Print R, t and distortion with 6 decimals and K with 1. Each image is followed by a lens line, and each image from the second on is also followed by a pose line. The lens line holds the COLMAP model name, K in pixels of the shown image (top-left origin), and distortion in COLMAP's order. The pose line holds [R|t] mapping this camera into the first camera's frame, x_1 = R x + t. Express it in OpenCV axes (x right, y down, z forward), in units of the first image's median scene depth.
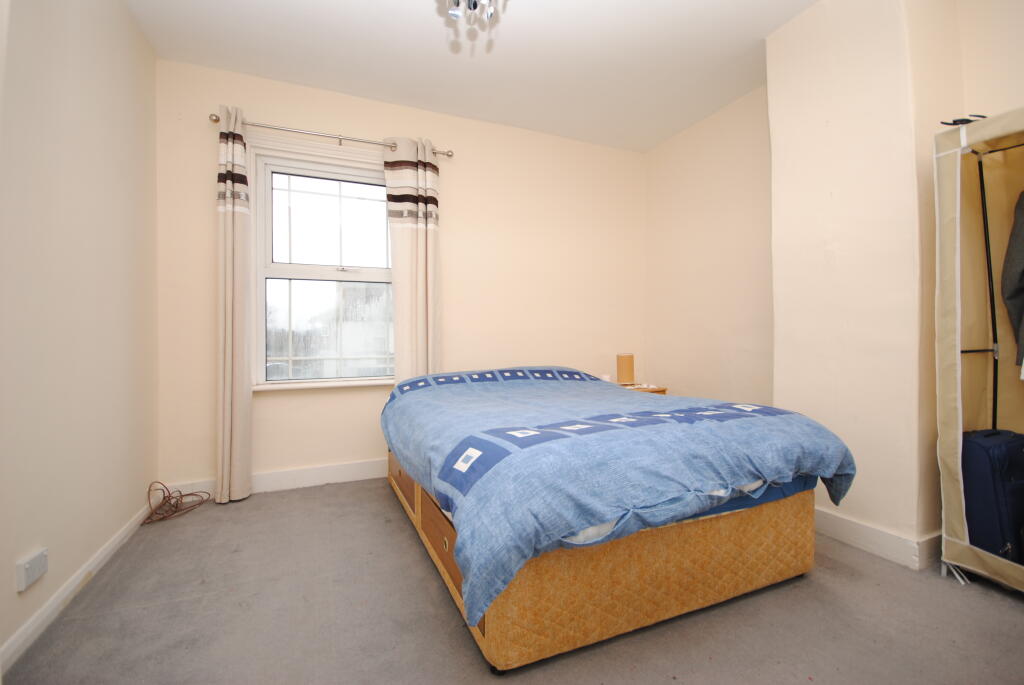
lens RADIAL K [[472.0, 0, 528.8], [0, 472.0, 322.4], [0, 0, 1]] dist [-0.003504, 0.000232]
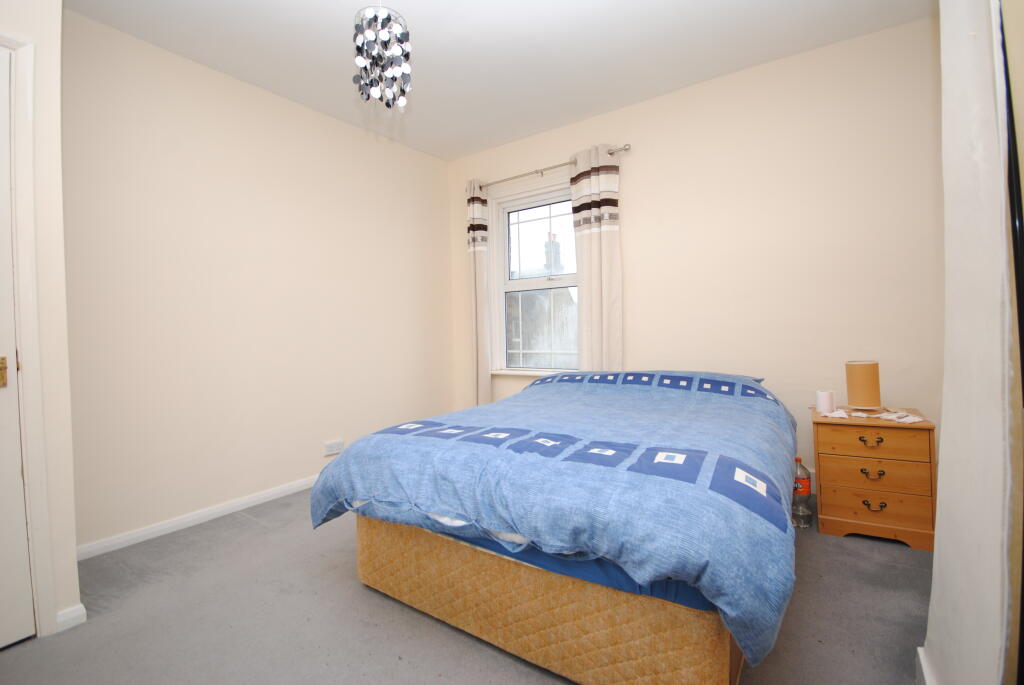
lens RADIAL K [[472.0, 0, 509.7], [0, 472.0, 333.6], [0, 0, 1]] dist [-0.003504, 0.000232]
pose [[0.499359, 0.003765, -0.866387, 0.620754], [0.050198, 0.998185, 0.033271, -0.019895], [0.864940, -0.060105, 0.498264, 0.314312]]
